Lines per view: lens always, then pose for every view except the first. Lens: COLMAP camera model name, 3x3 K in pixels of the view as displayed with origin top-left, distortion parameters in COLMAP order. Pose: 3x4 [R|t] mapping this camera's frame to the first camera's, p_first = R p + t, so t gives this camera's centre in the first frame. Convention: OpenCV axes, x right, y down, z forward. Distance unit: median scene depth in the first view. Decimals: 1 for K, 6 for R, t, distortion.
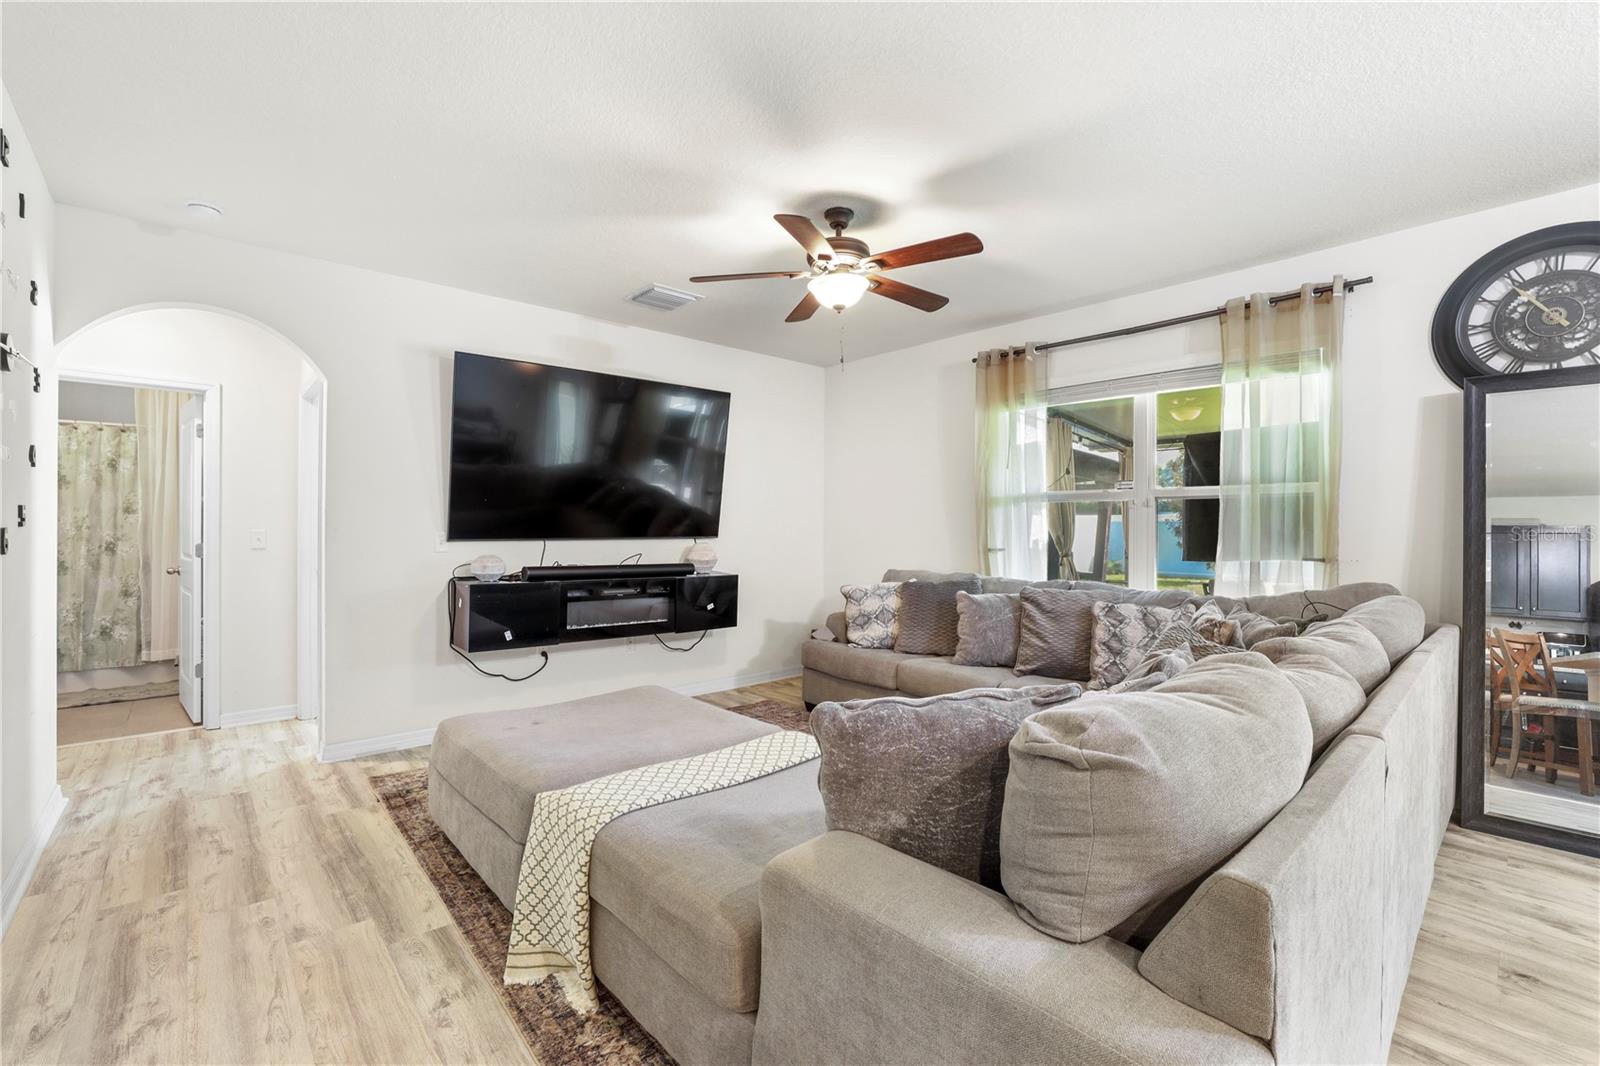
lens RADIAL K [[689.3, 0, 792.8], [0, 689.3, 523.6], [0, 0, 1]] dist [-0.042474, 0.014210]
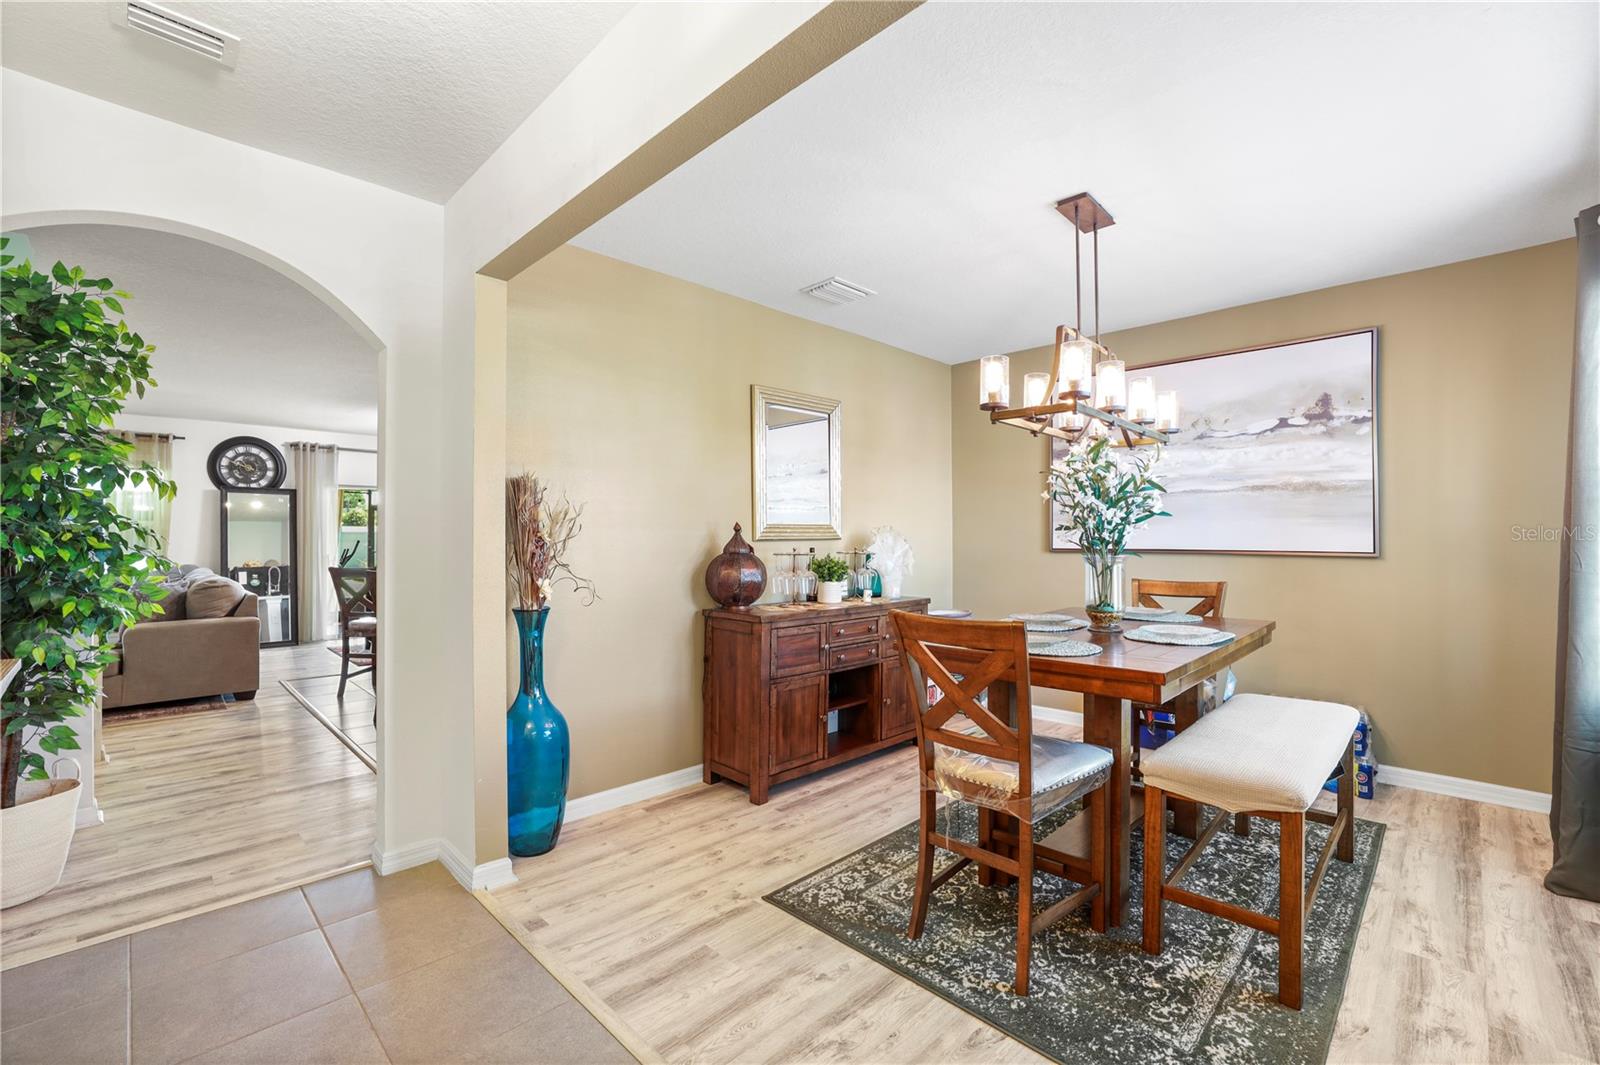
lens RADIAL K [[689.3, 0, 797.4], [0, 689.3, 544.0], [0, 0, 1]] dist [-0.042474, 0.014210]
pose [[-0.051336, -0.005233, 0.998668, -1.667065], [-0.010478, 0.999934, 0.004701, -0.021401], [-0.998626, -0.010223, -0.051387, -1.076711]]
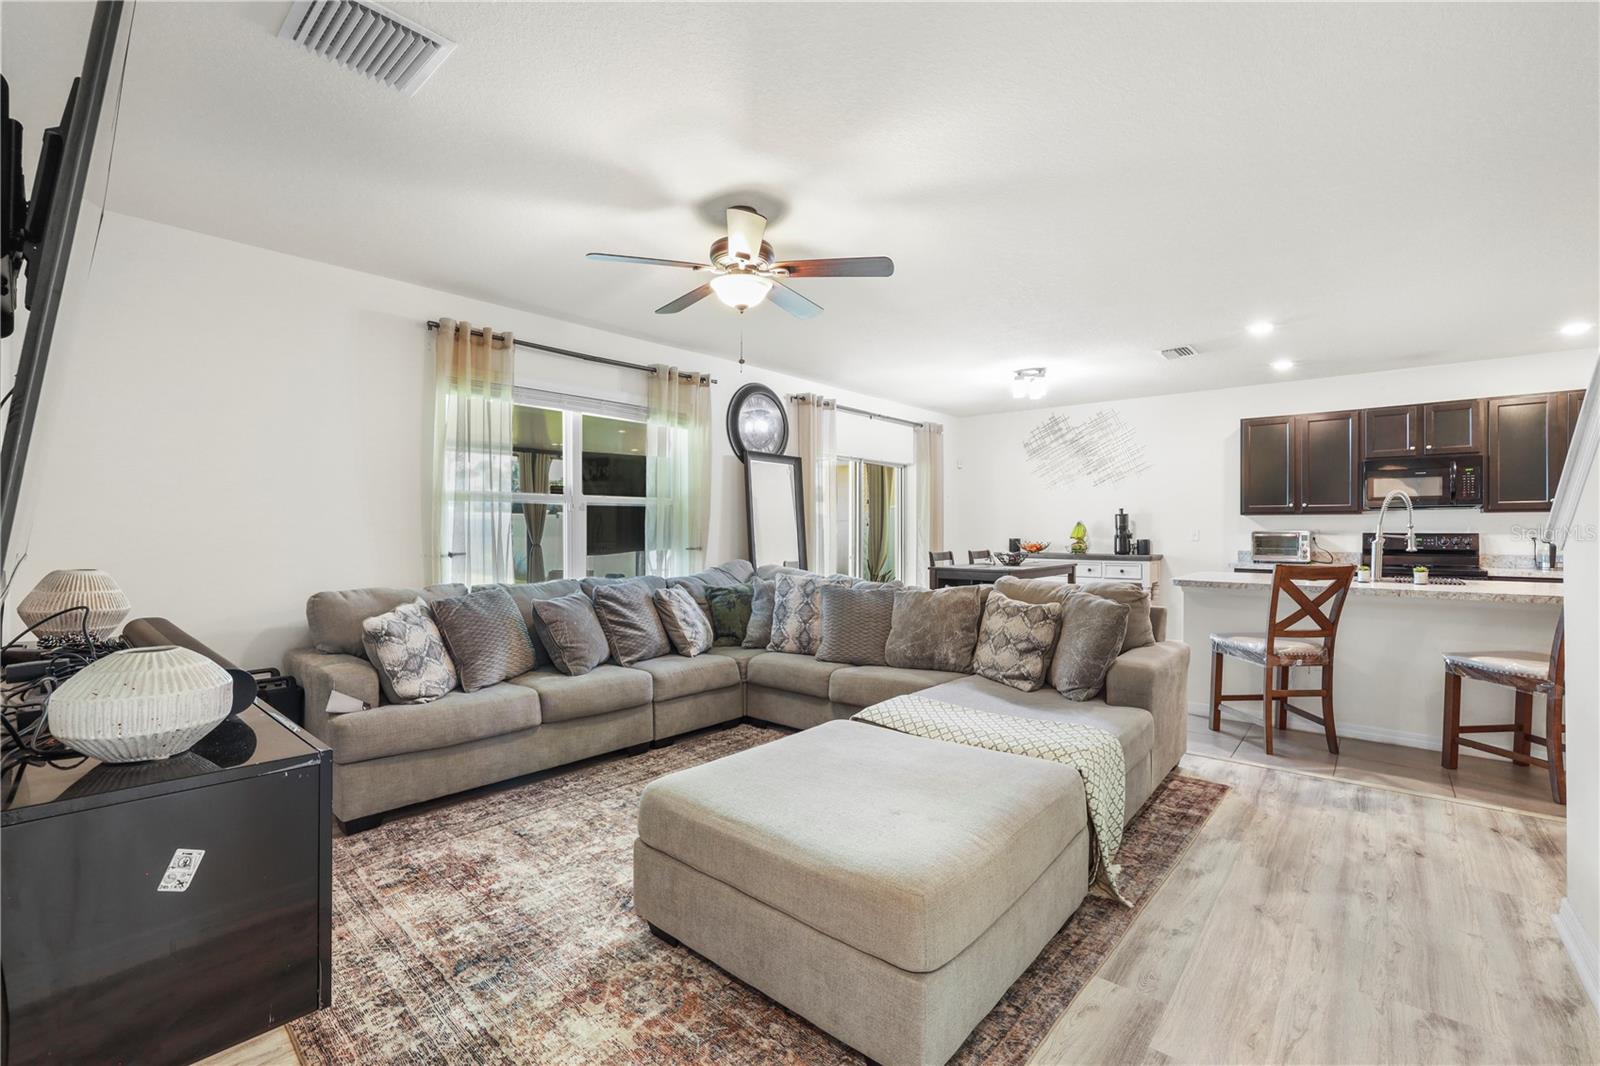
lens RADIAL K [[689.3, 0, 799.8], [0, 689.3, 531.7], [0, 0, 1]] dist [-0.042474, 0.014210]
pose [[-0.125664, -0.007775, 0.992042, -0.913903], [-0.006108, 0.999956, 0.007063, 0.001690], [-0.992054, -0.005172, -0.125706, 1.028906]]
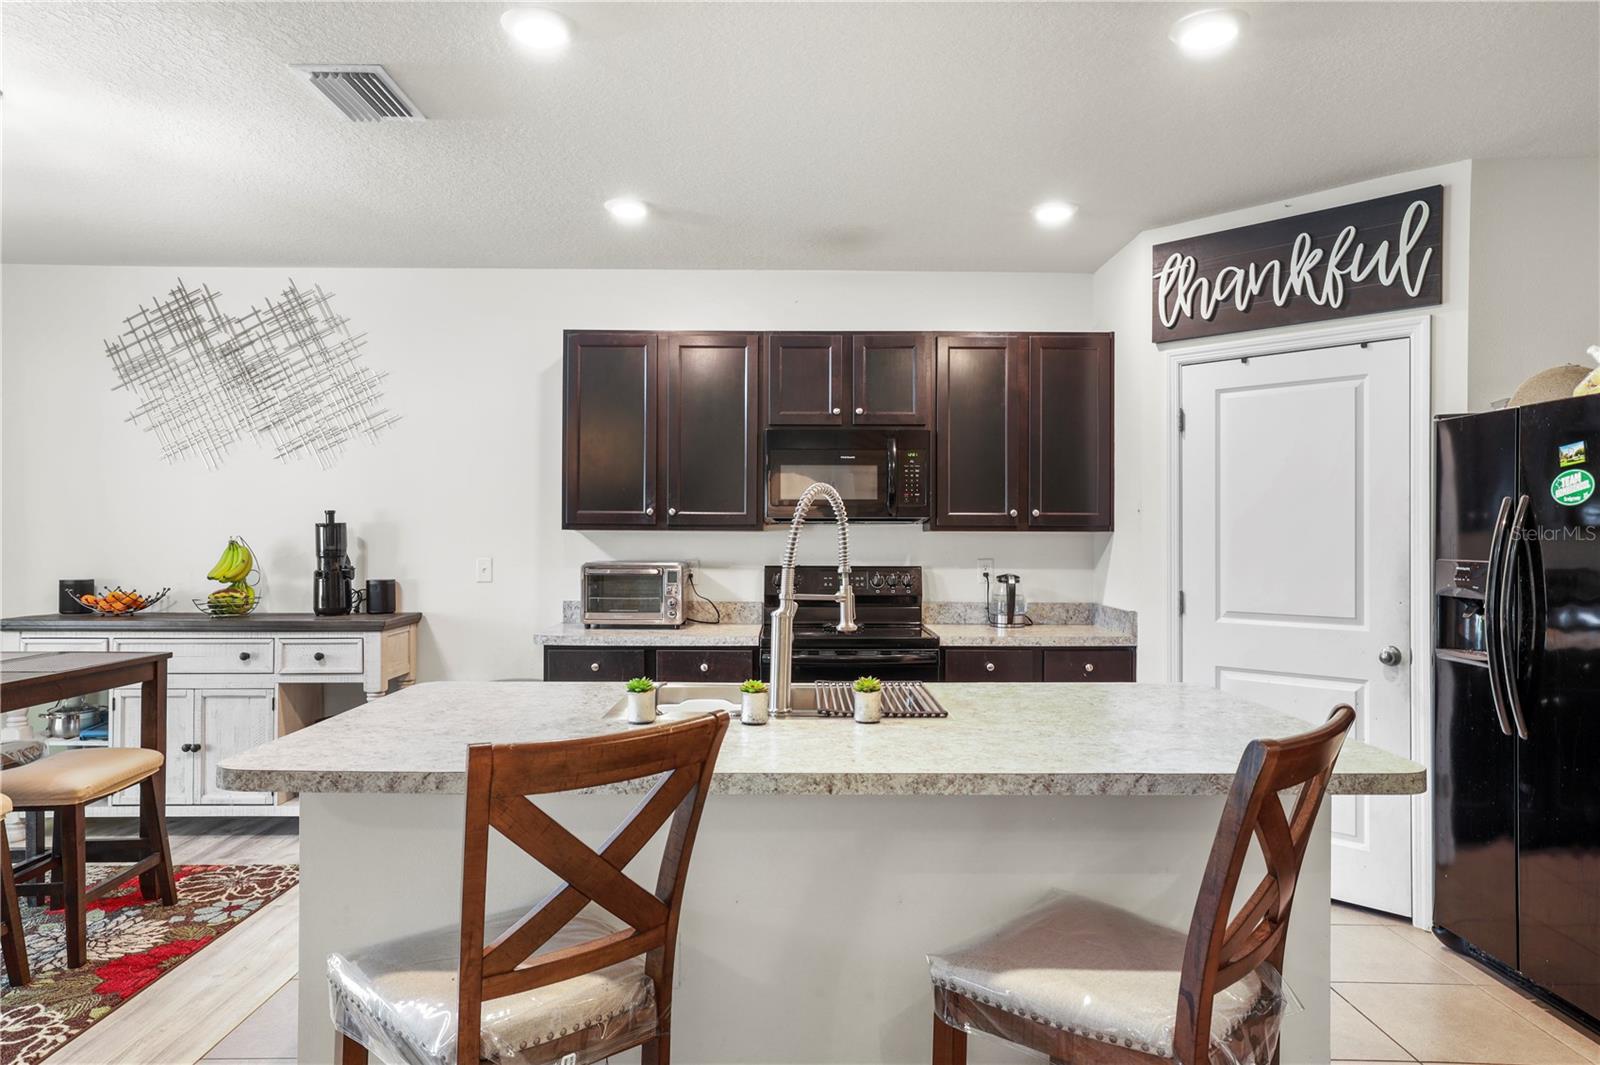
lens RADIAL K [[1008.8, 0, 793.9], [0, 1008.8, 539.1], [0, 0, 1]] dist [0.007456, 0.008107]
pose [[-0.745270, -0.006863, 0.666727, -0.265179], [-0.010535, 0.999943, -0.001483, -0.030538], [-0.666679, -0.008130, -0.745301, 0.307141]]
